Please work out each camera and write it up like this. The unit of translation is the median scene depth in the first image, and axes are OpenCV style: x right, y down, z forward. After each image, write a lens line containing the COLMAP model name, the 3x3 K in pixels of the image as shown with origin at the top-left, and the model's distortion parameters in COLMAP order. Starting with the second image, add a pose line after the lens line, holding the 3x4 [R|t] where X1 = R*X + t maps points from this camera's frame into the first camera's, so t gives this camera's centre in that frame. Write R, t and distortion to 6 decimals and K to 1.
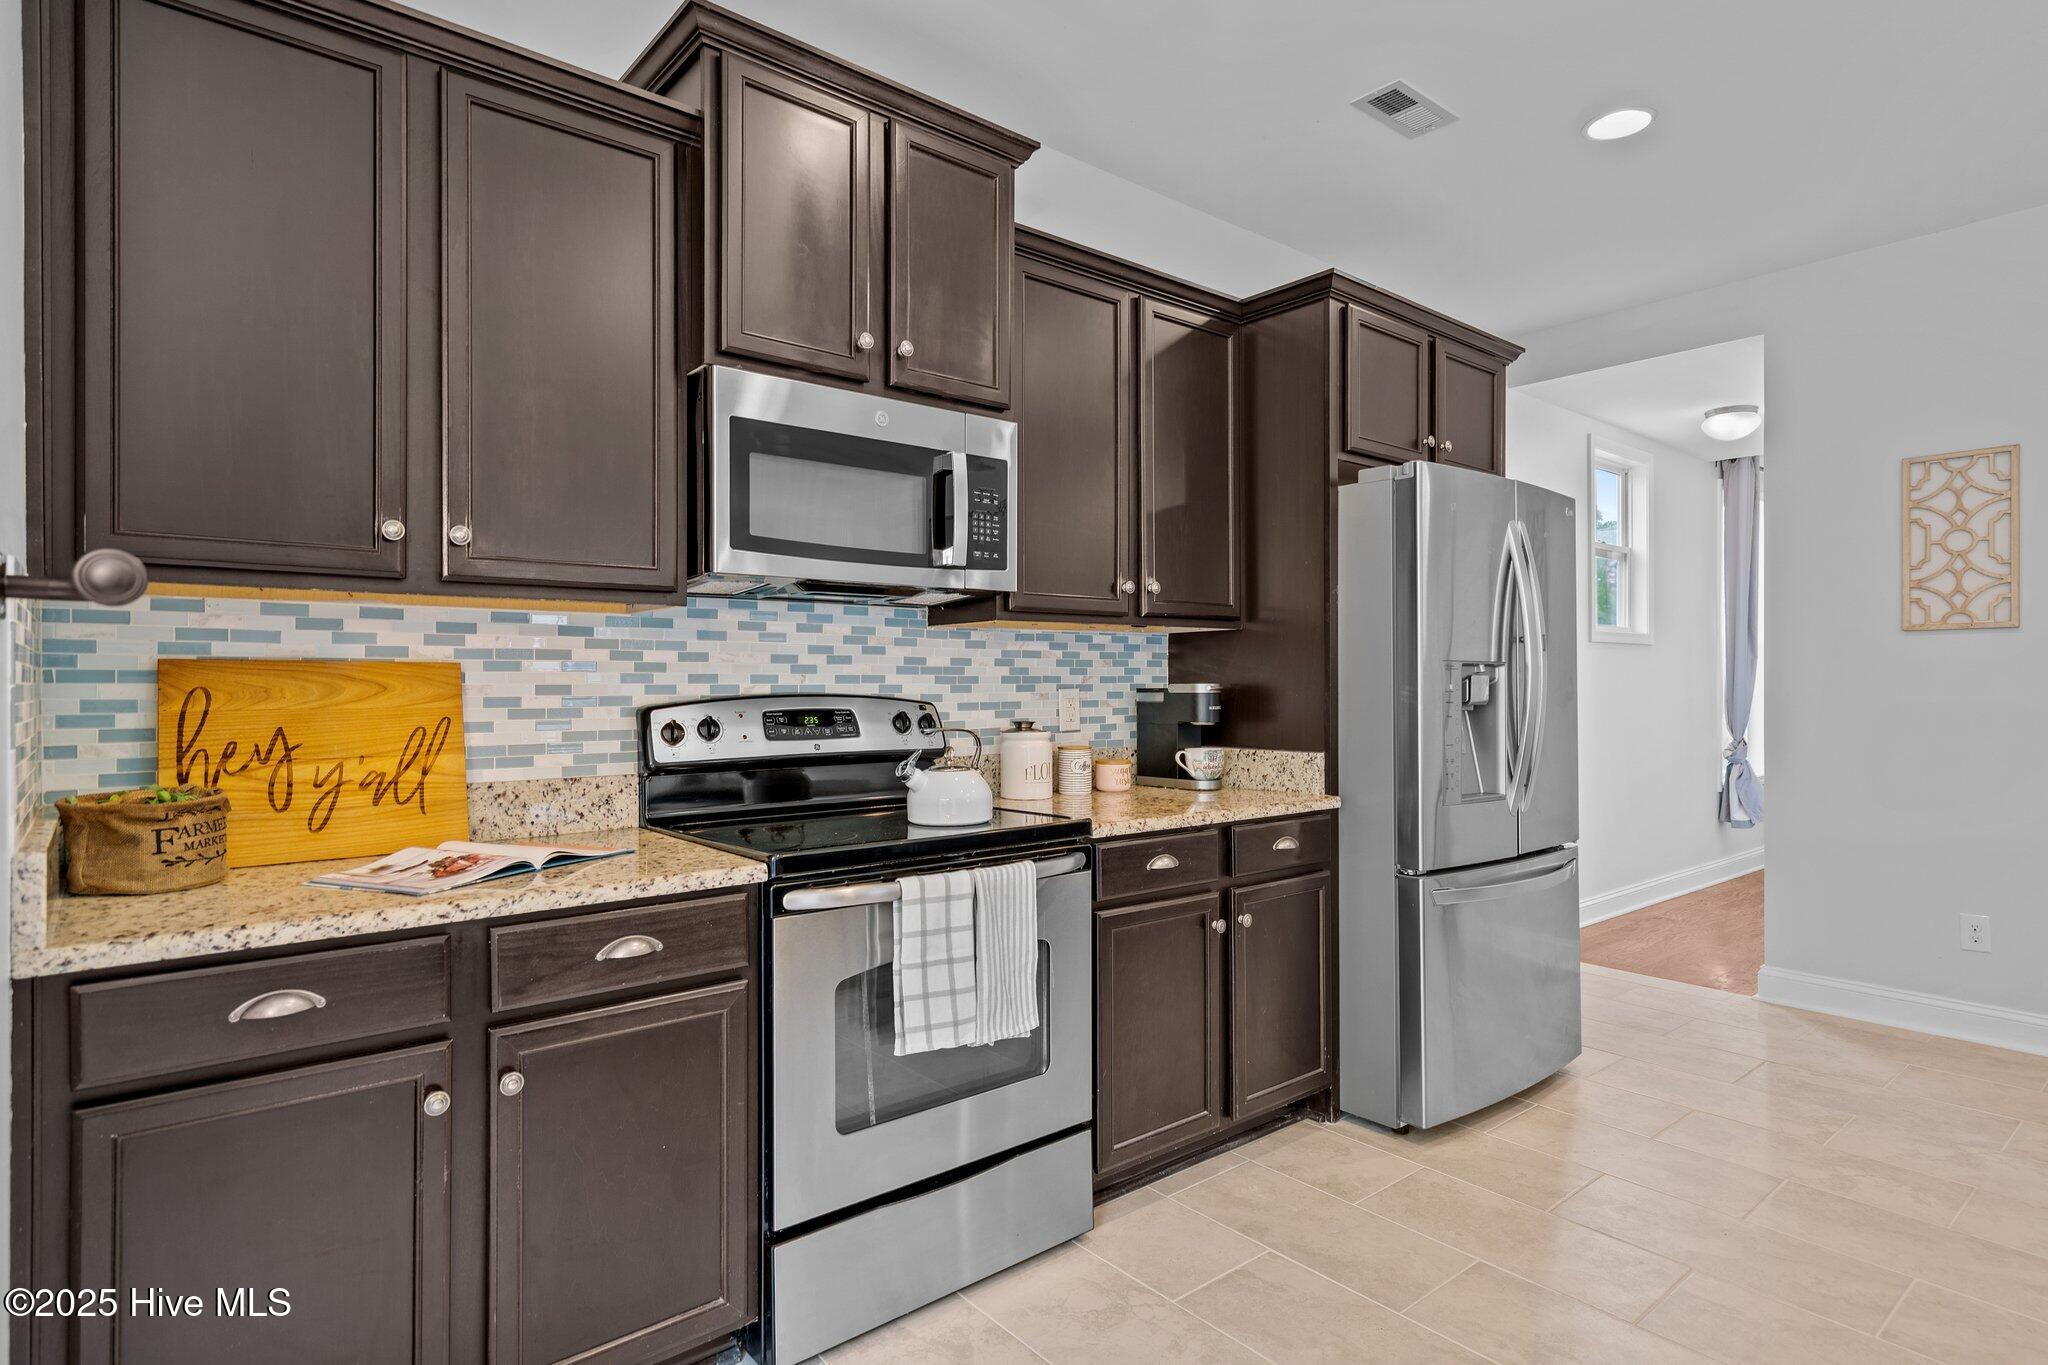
lens RADIAL K [[1074.4, 0, 1027.3], [0, 1074.4, 684.8], [0, 0, 1]] dist [0.004635, 0.000455]
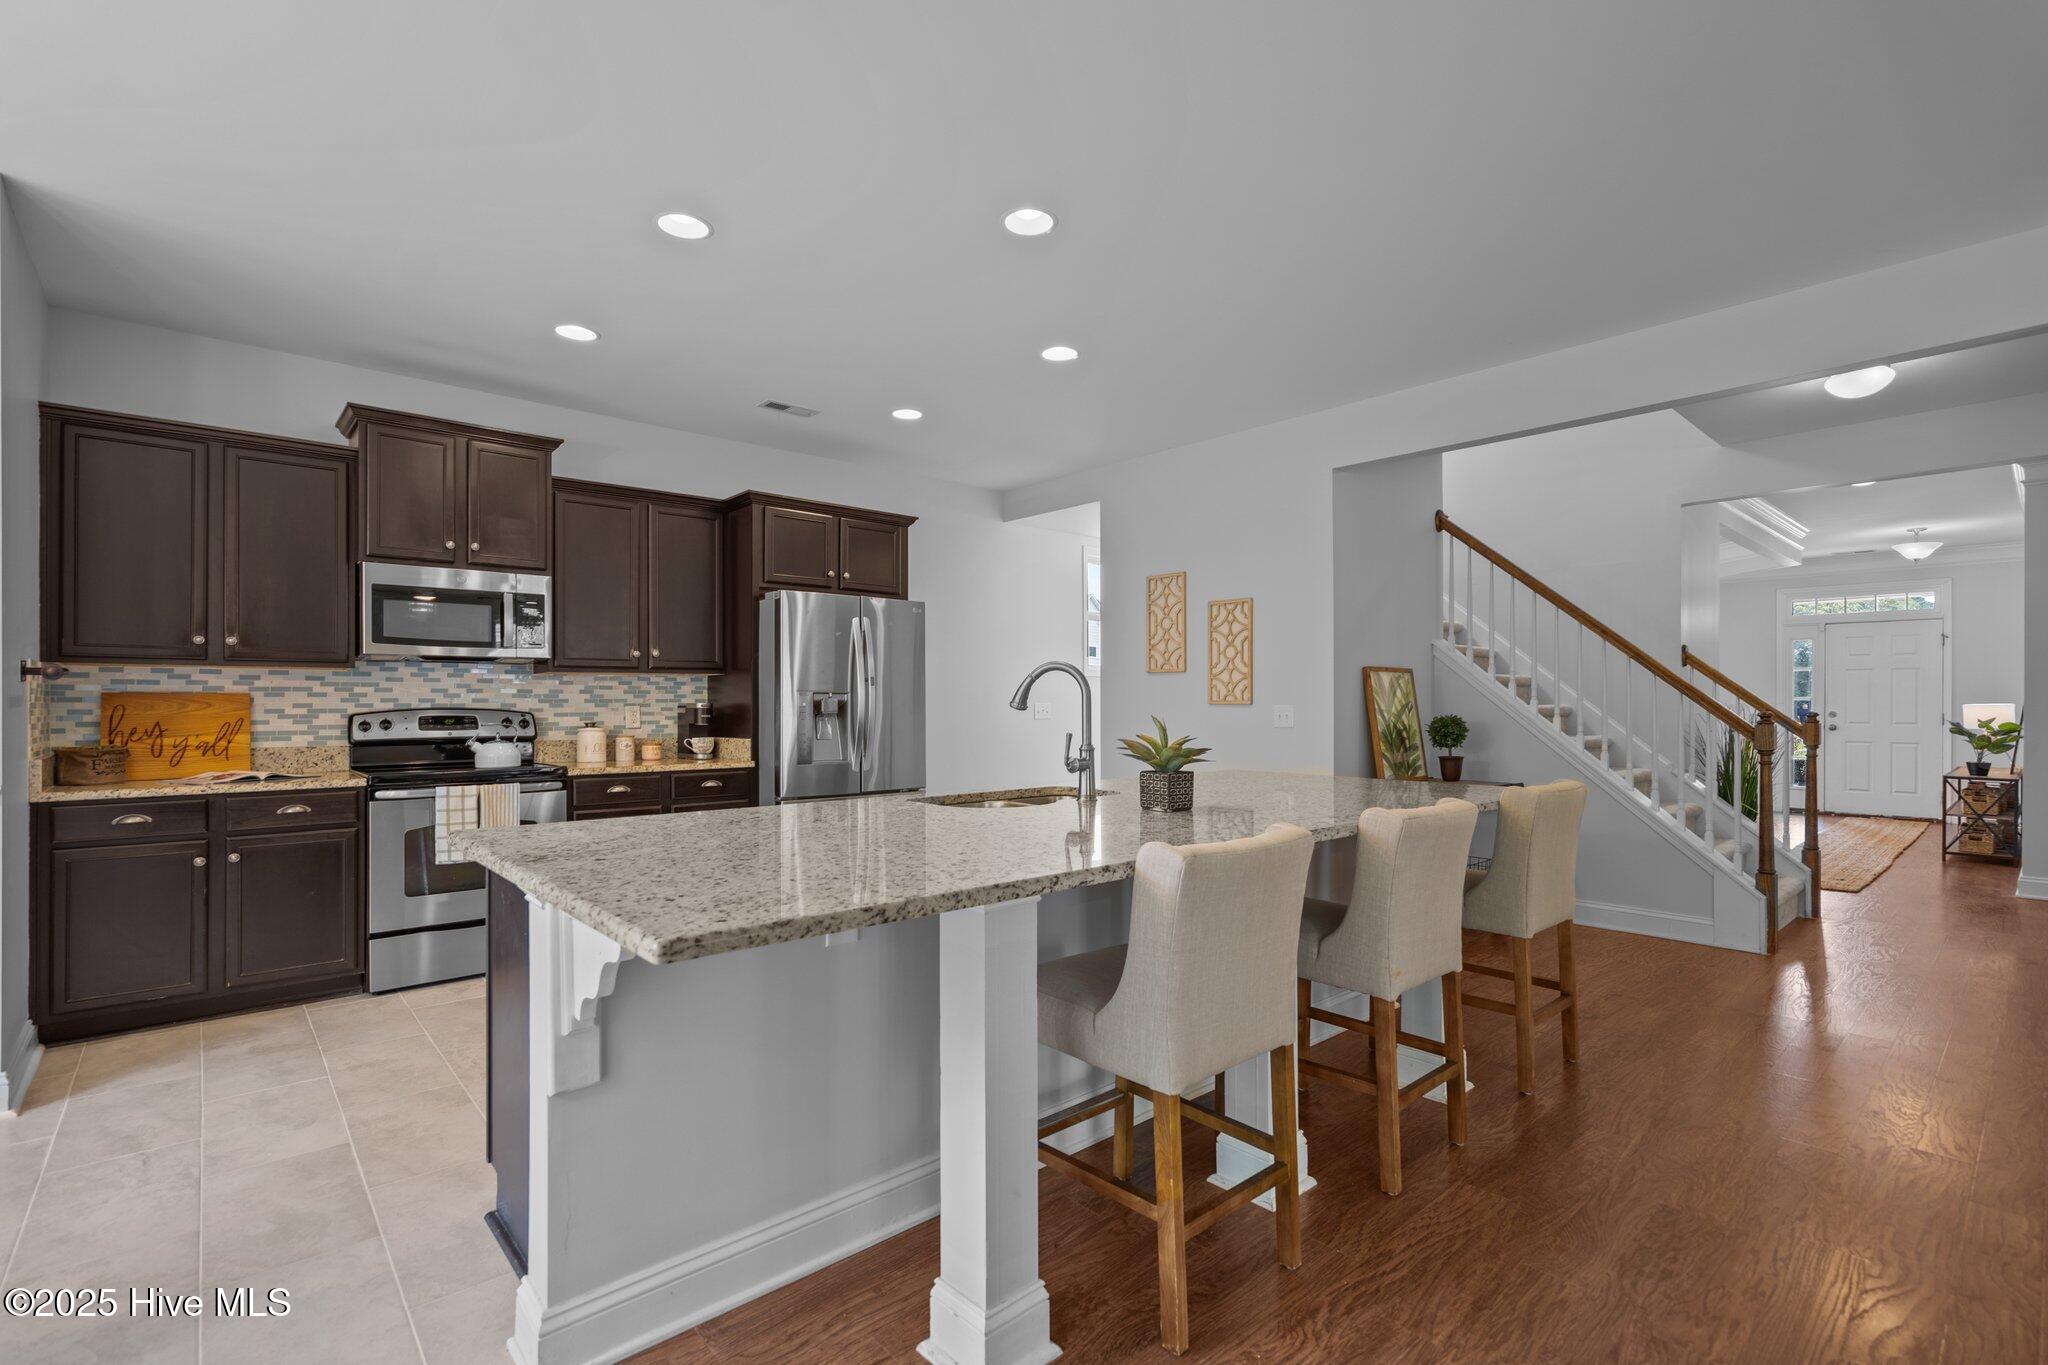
lens RADIAL K [[936.1, 0, 1025.3], [0, 936.1, 699.5], [0, 0, 1]] dist [0.002570, 0.000164]
pose [[0.999506, -0.001393, 0.031384, 0.812838], [0.001607, 0.999976, -0.006805, 0.006214], [-0.031374, 0.006853, 0.999484, -0.790471]]
